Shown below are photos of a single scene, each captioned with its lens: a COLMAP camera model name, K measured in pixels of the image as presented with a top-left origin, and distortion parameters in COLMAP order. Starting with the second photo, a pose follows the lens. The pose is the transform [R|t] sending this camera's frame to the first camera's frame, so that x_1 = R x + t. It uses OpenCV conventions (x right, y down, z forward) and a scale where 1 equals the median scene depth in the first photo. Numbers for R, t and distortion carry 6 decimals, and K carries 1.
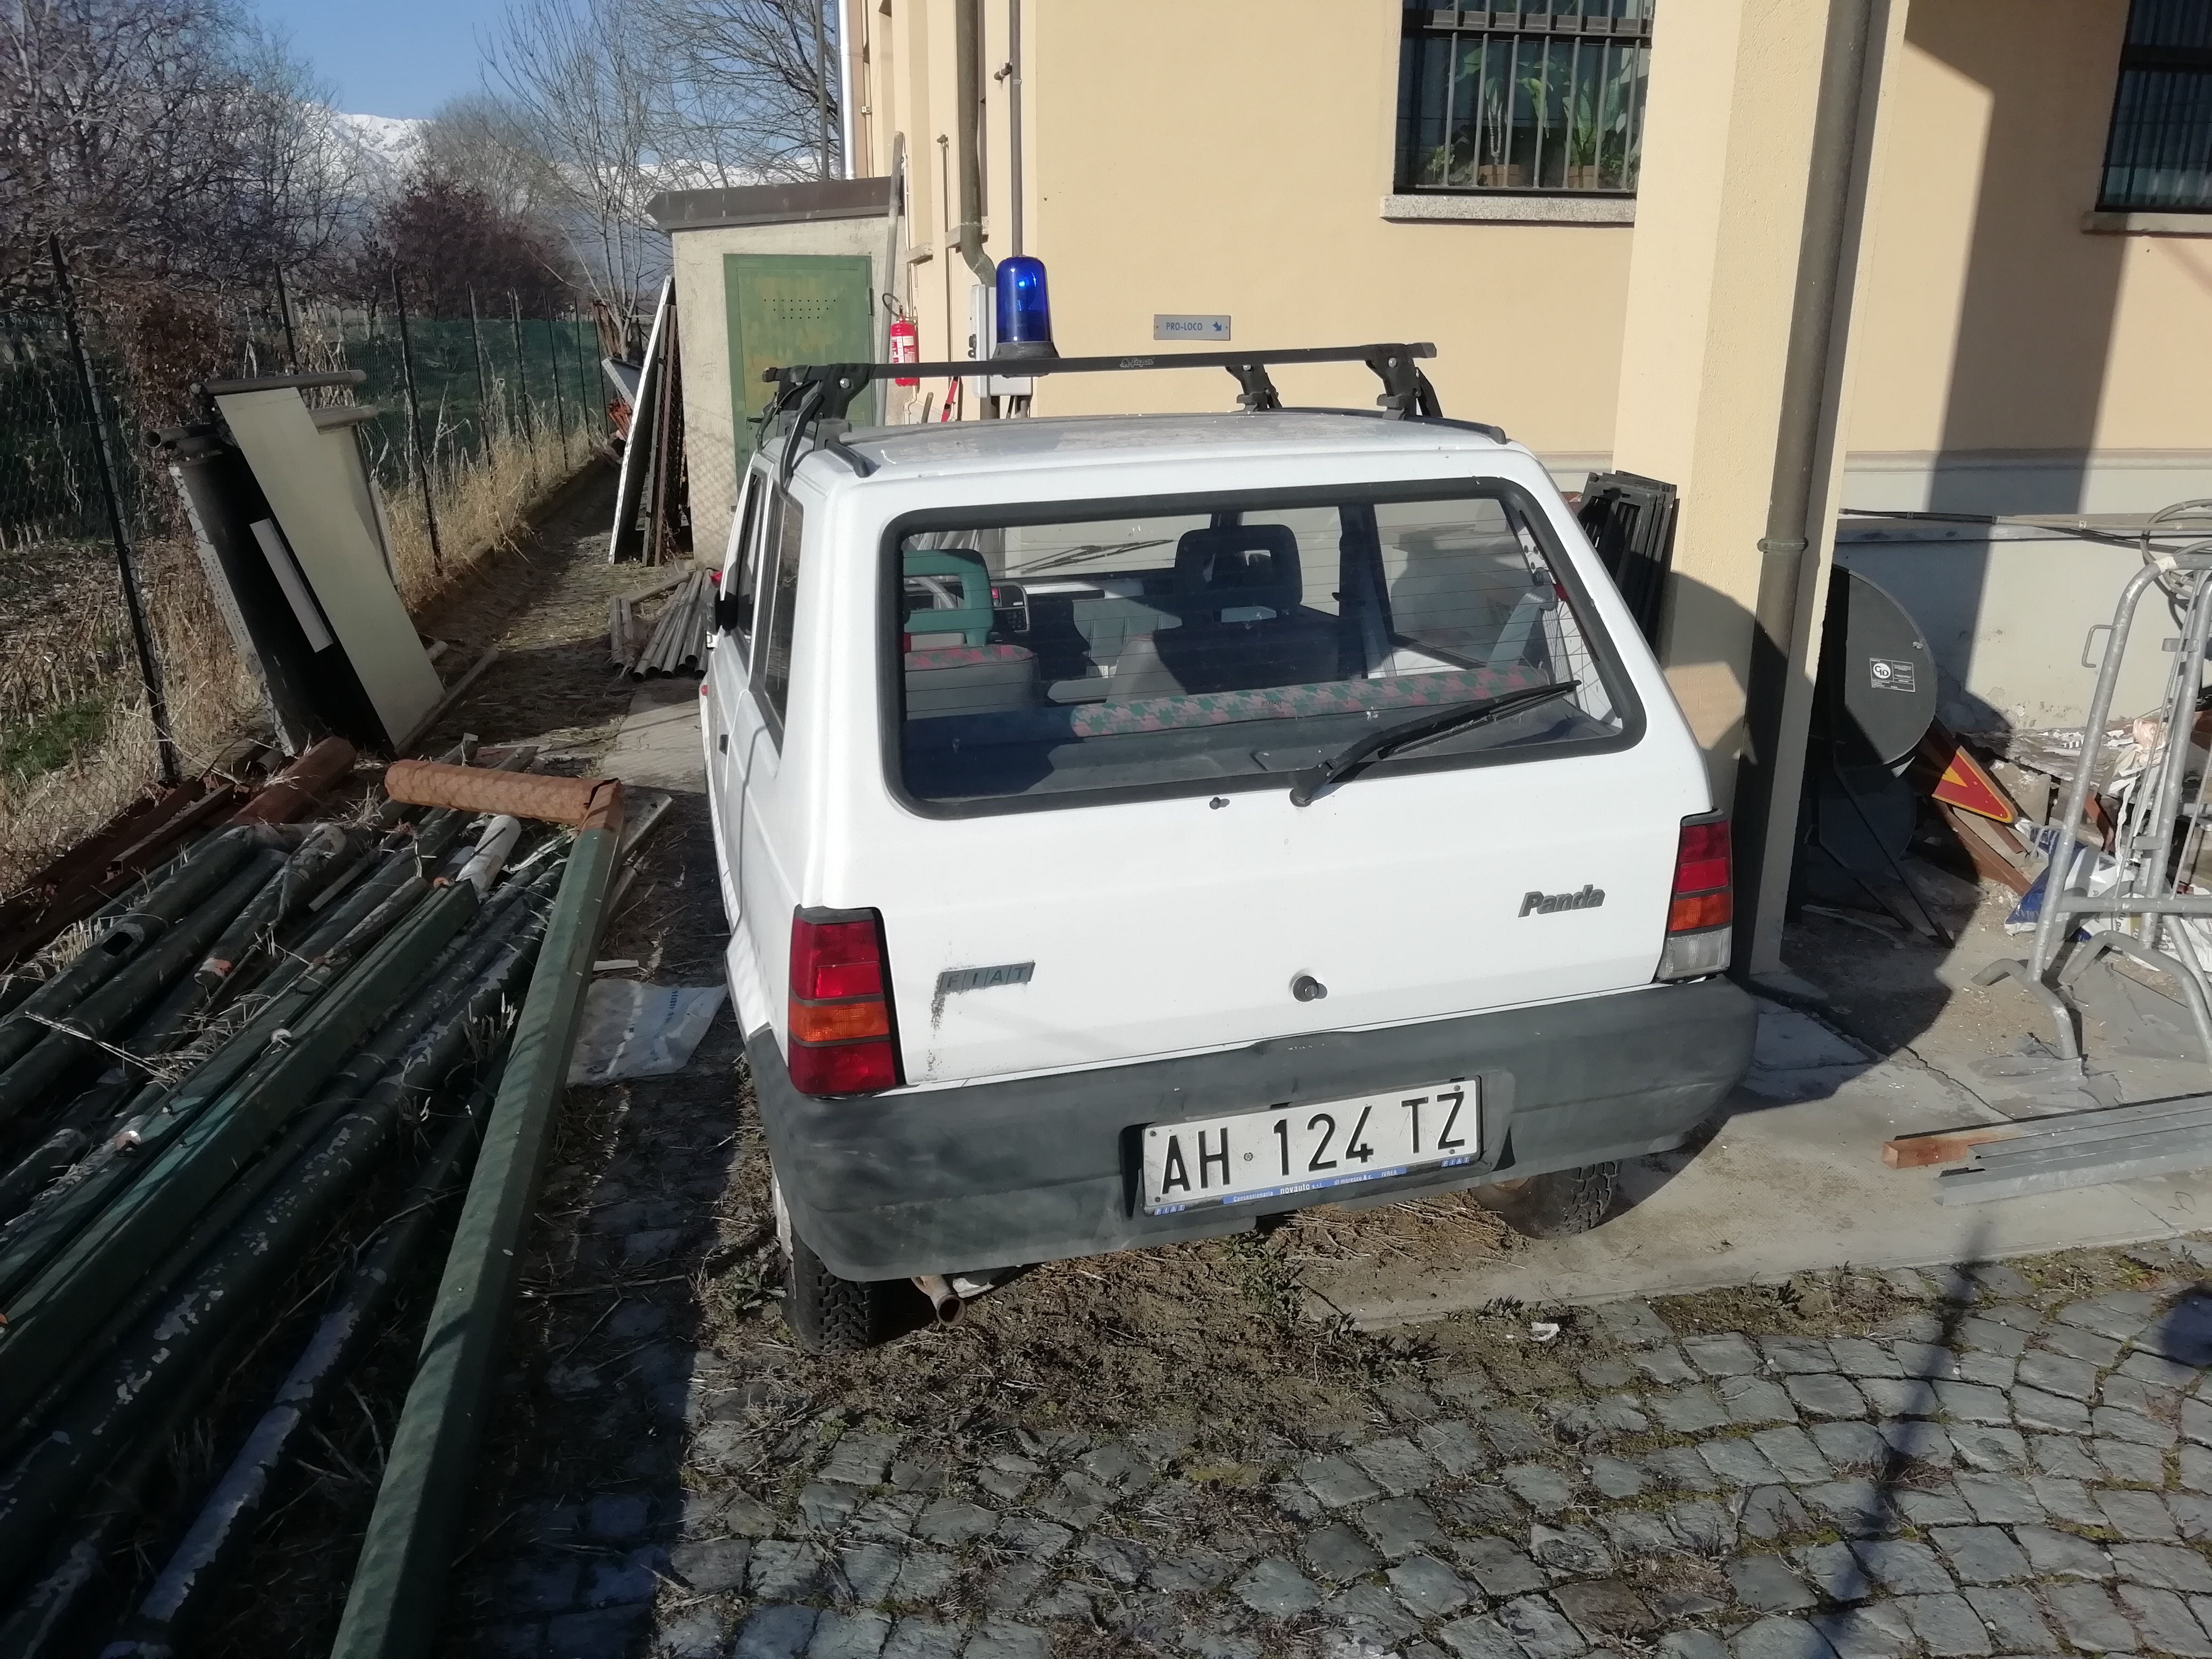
lens RADIAL K [[1704.9, 0, 1116.3], [0, 1704.9, 831.4], [0, 0, 1]] dist [0.023188, -0.040095]
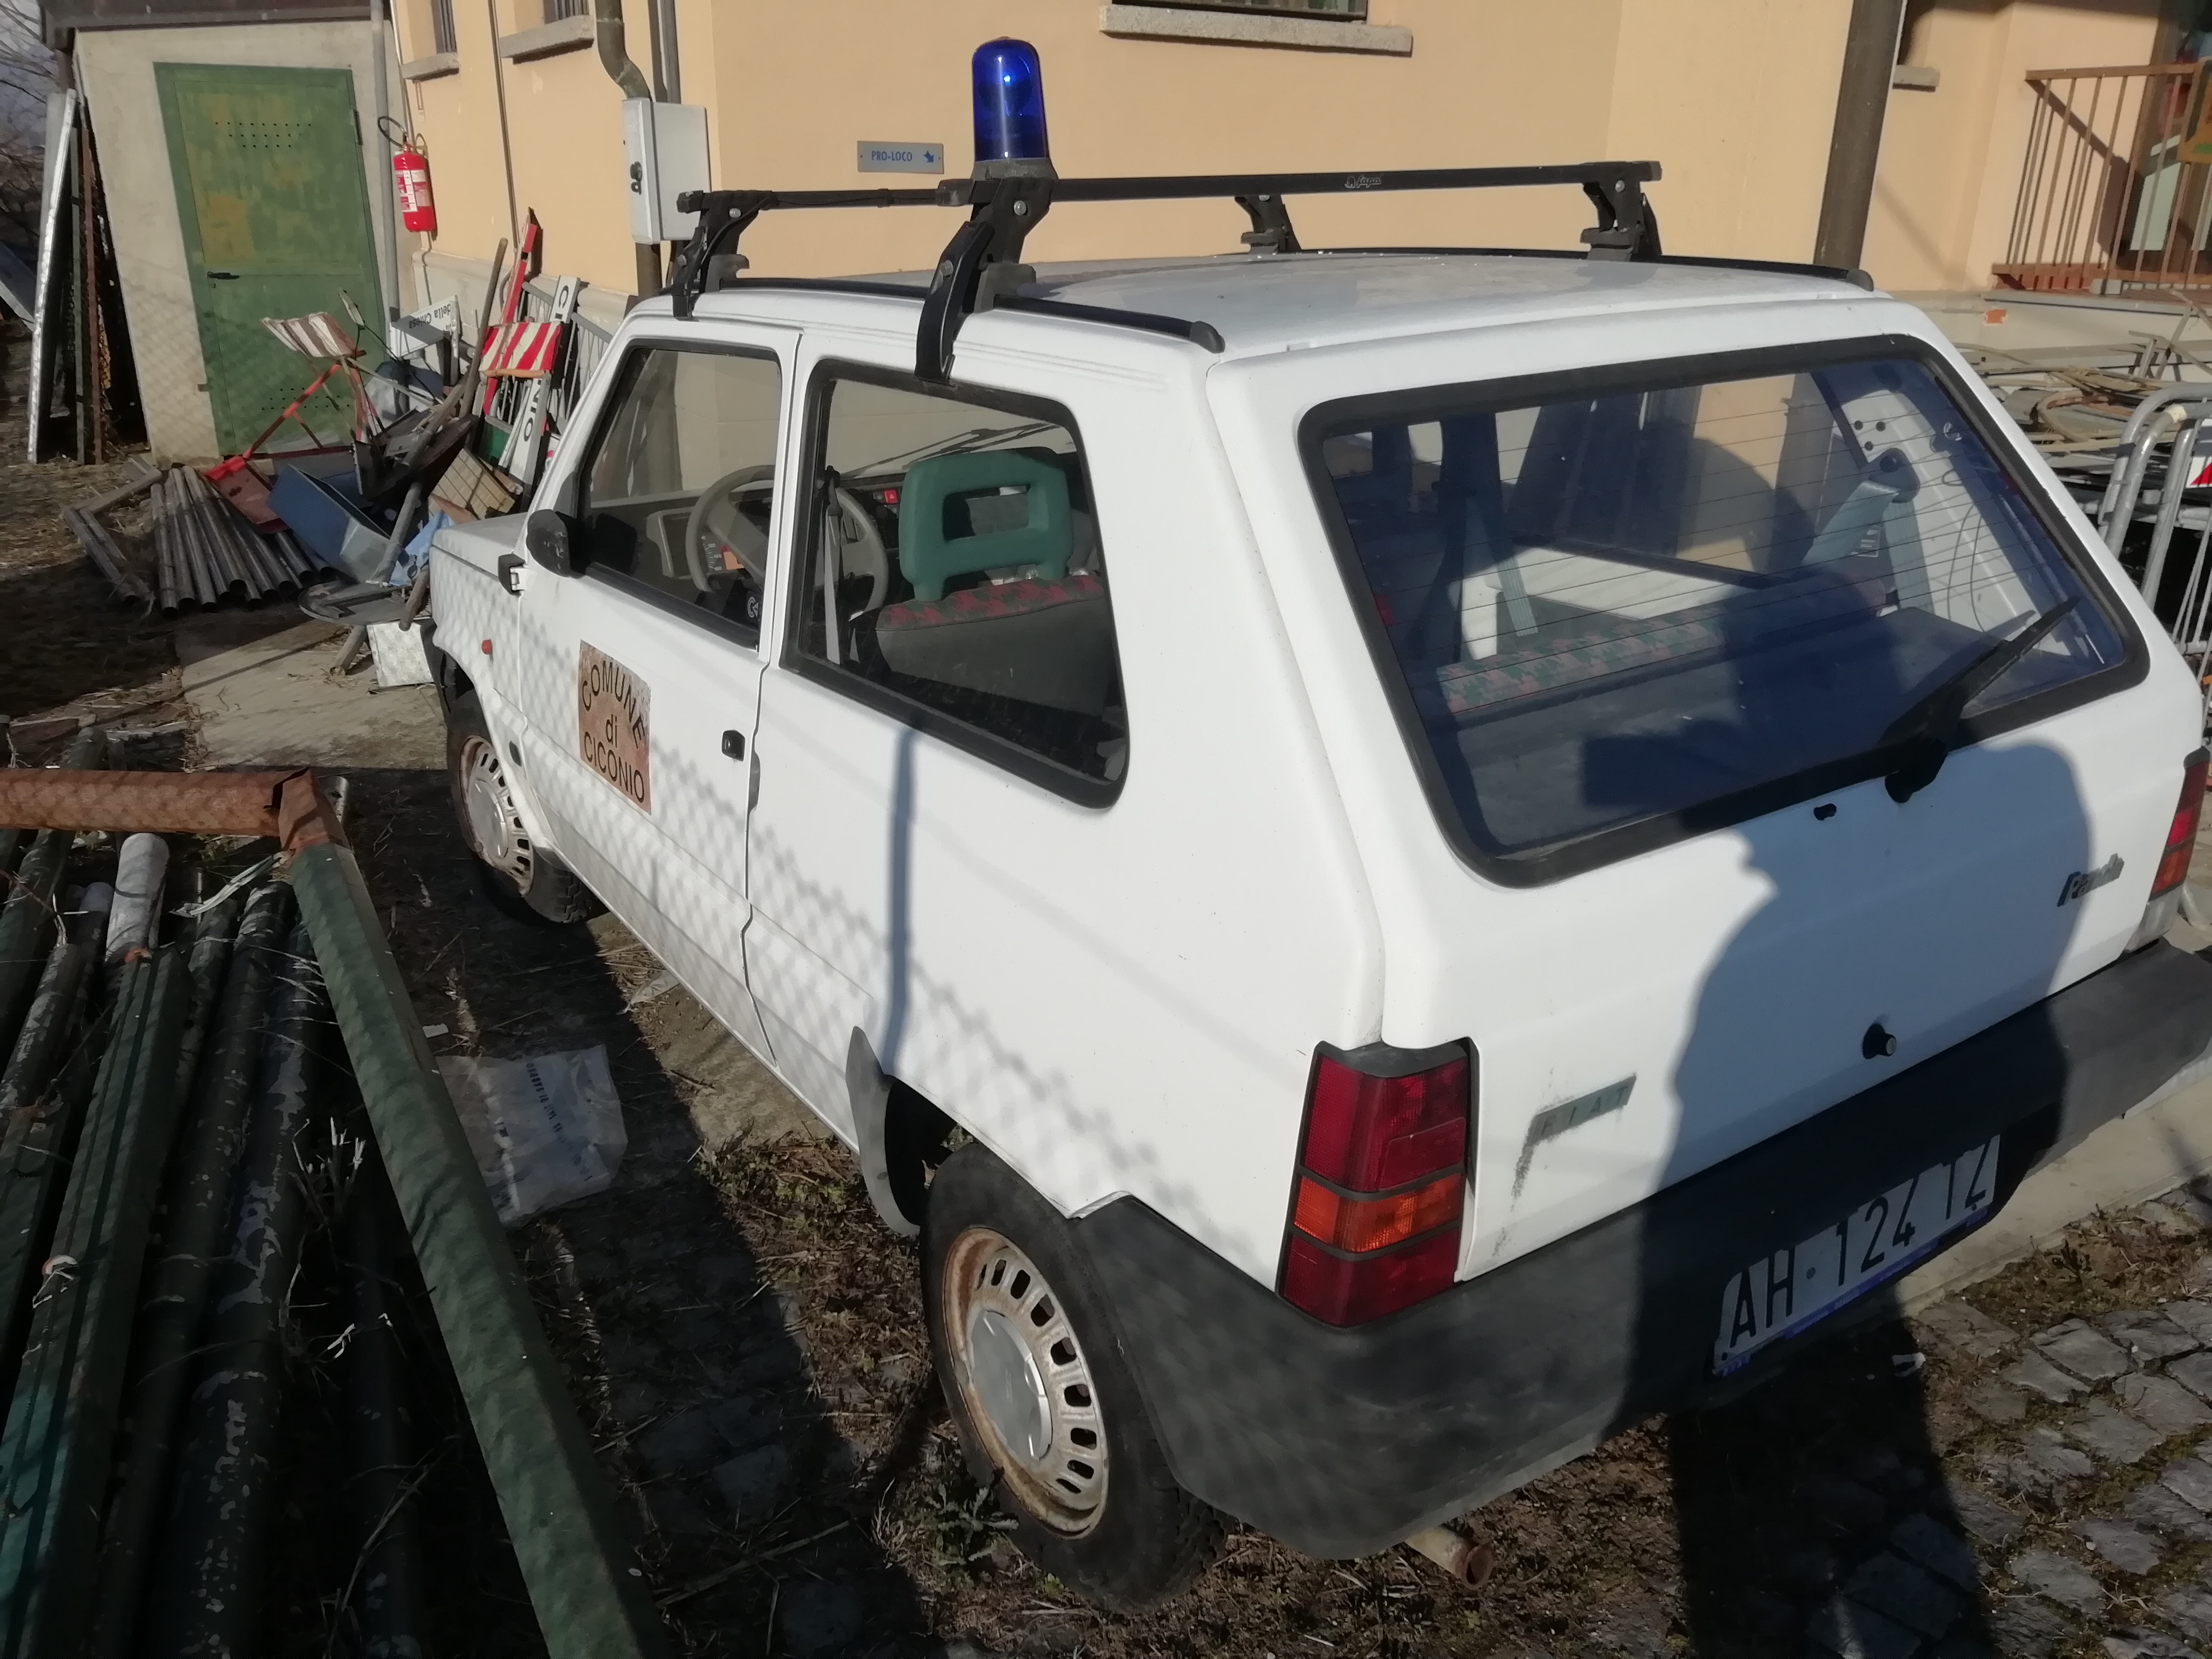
lens RADIAL K [[1704.9, 0, 1116.3], [0, 1704.9, 831.4], [0, 0, 1]] dist [0.023188, -0.040095]
pose [[0.945030, -0.107671, 0.308747, -0.319825], [0.082869, 0.992269, 0.092388, -0.071976], [-0.316307, -0.061723, 0.946647, 0.308970]]
